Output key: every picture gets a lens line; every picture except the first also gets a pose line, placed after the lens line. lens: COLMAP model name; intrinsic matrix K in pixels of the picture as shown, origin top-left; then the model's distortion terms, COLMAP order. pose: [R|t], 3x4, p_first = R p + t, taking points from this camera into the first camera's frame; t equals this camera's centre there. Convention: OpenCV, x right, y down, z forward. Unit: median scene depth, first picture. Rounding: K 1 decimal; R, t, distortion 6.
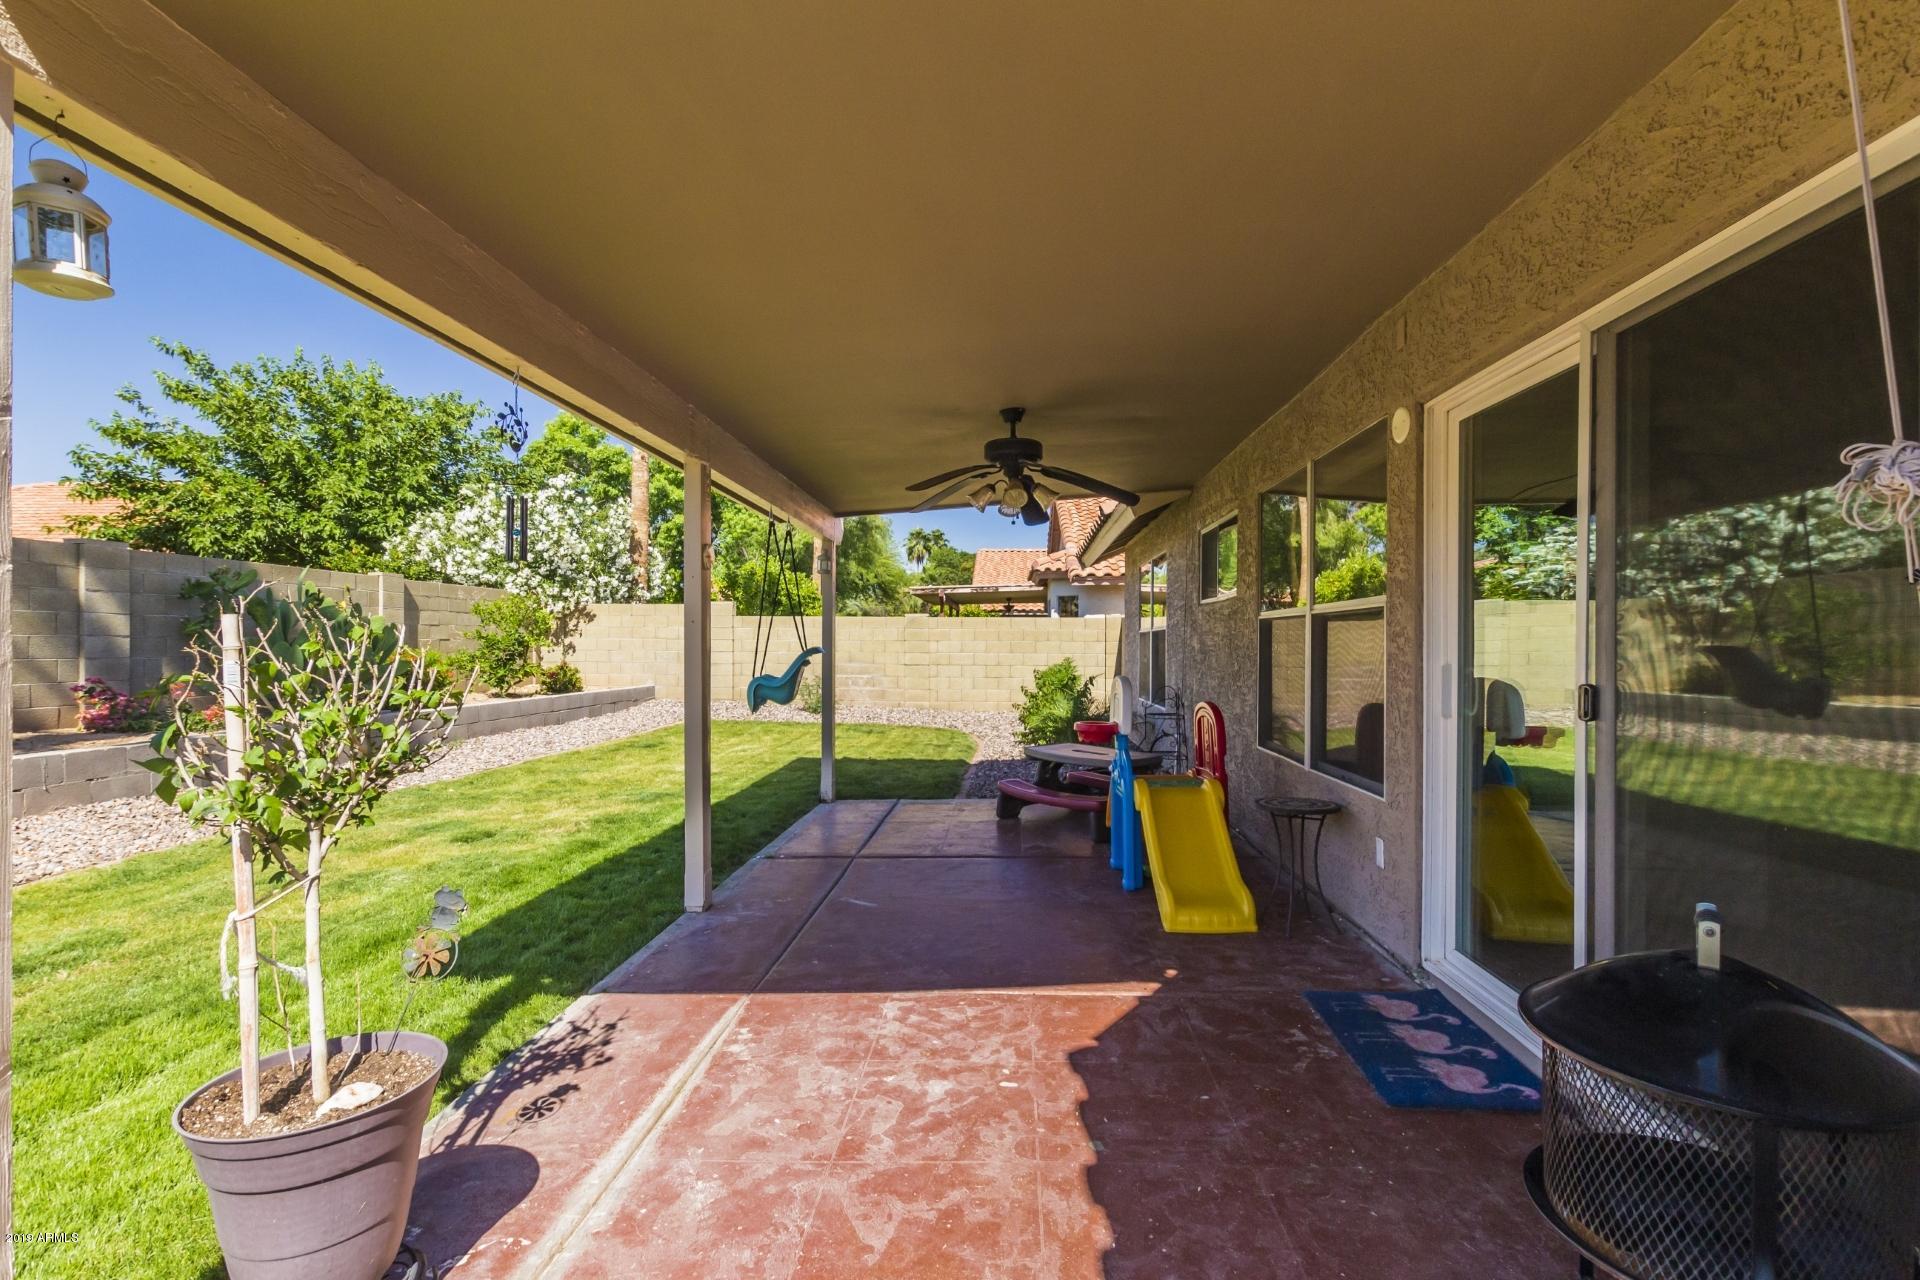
lens RADIAL K [[872.7, 0, 958.5], [0, 872.7, 647.7], [0, 0, 1]] dist [0.001908, -0.000232]
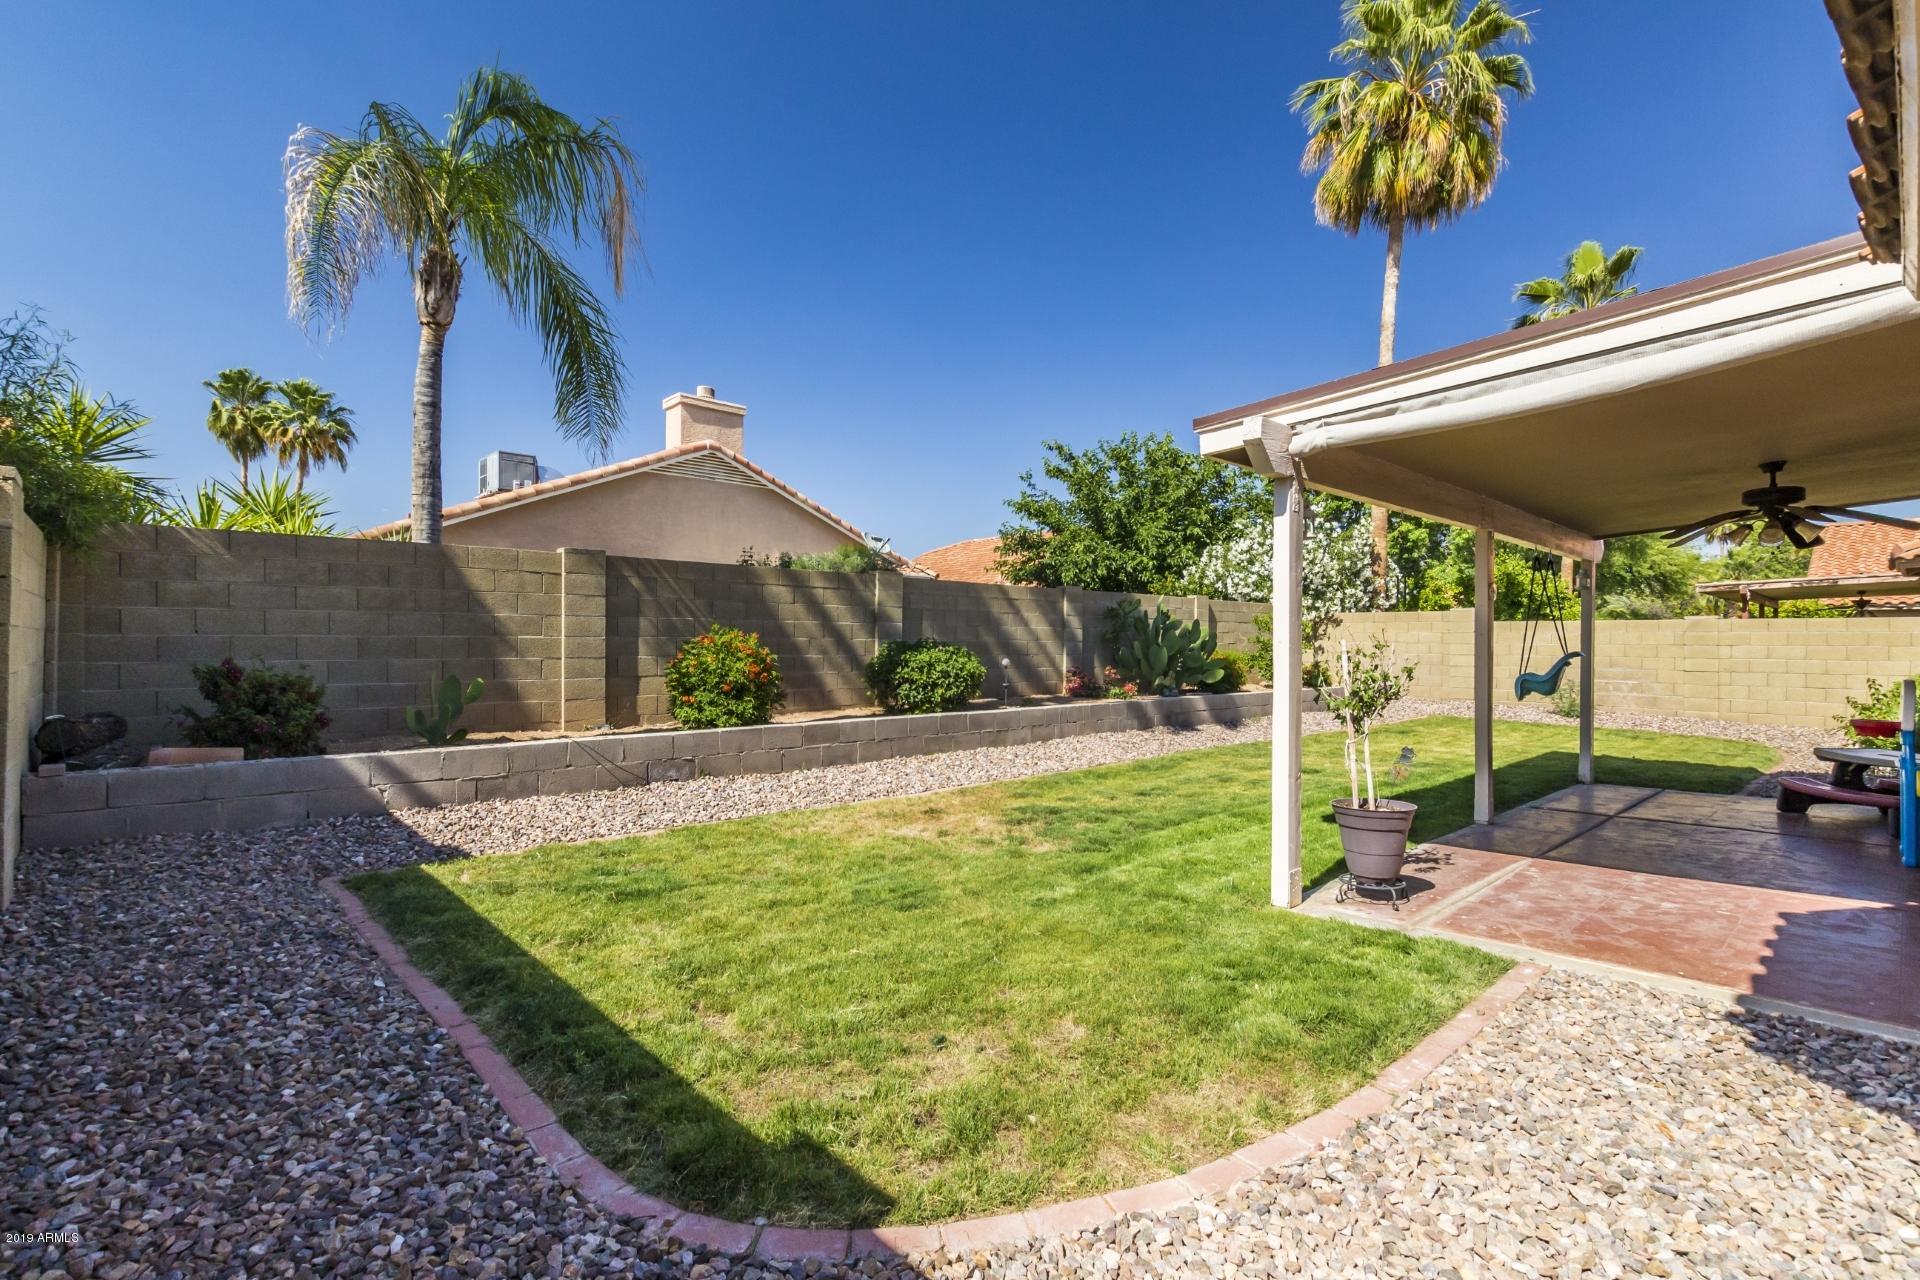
lens RADIAL K [[872.7, 0, 958.5], [0, 872.7, 647.7], [0, 0, 1]] dist [0.001908, -0.000232]
pose [[0.720338, 0.005018, -0.693606, 0.027039], [-0.006968, 0.999976, -0.000003, 0.000167], [0.693589, 0.004835, 0.720355, -0.208527]]
